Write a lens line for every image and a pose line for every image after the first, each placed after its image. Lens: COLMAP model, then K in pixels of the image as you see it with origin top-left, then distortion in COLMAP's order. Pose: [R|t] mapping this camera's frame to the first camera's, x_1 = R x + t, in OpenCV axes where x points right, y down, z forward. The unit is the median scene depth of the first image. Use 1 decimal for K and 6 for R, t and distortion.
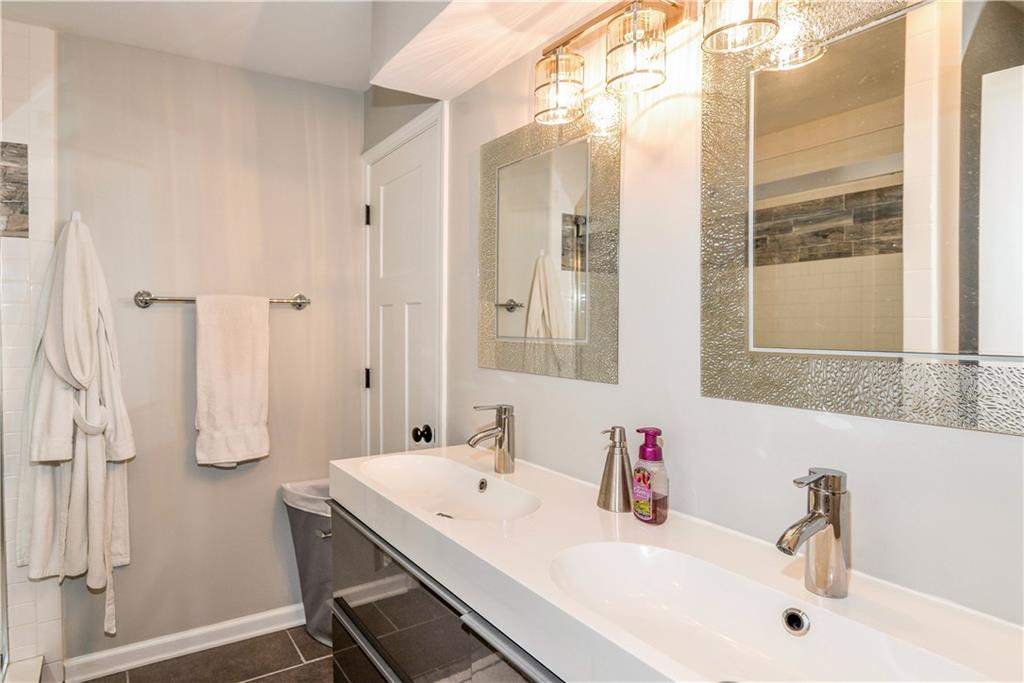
lens RADIAL K [[514.4, 0, 512.4], [0, 514.4, 352.5], [0, 0, 1]] dist [-0.000989, 0.000253]
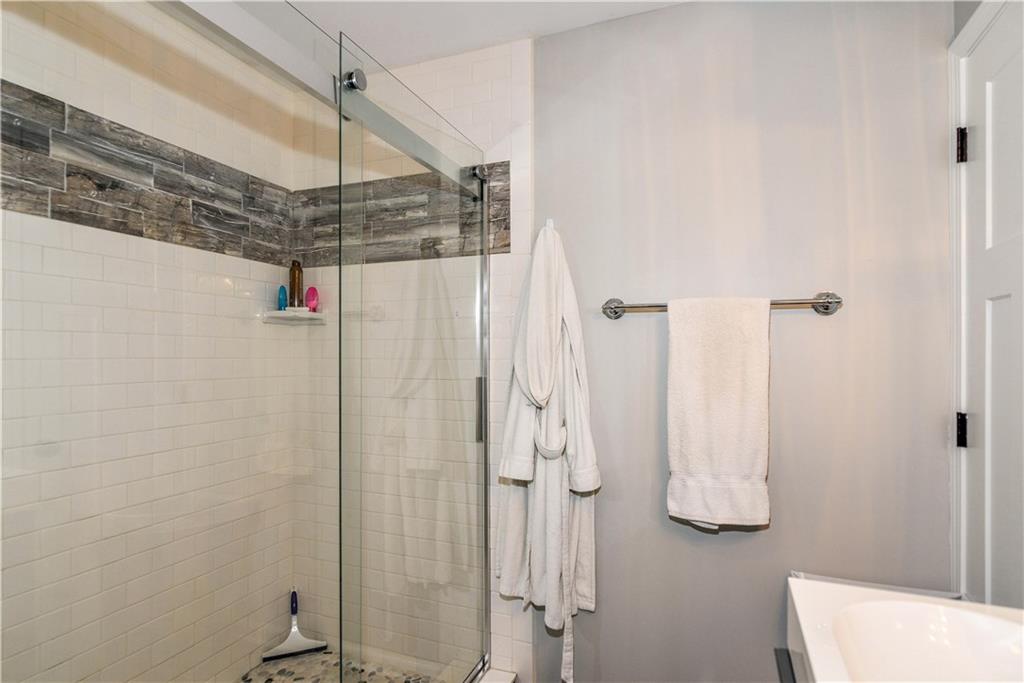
lens RADIAL K [[538.1, 0, 509.3], [0, 538.1, 350.7], [0, 0, 1]] dist [-0.005100, -0.000236]
pose [[0.496579, -0.004647, -0.867979, -0.020383], [-0.041335, 0.998725, -0.028994, 0.000430], [0.867007, 0.050276, 0.495754, 0.401896]]
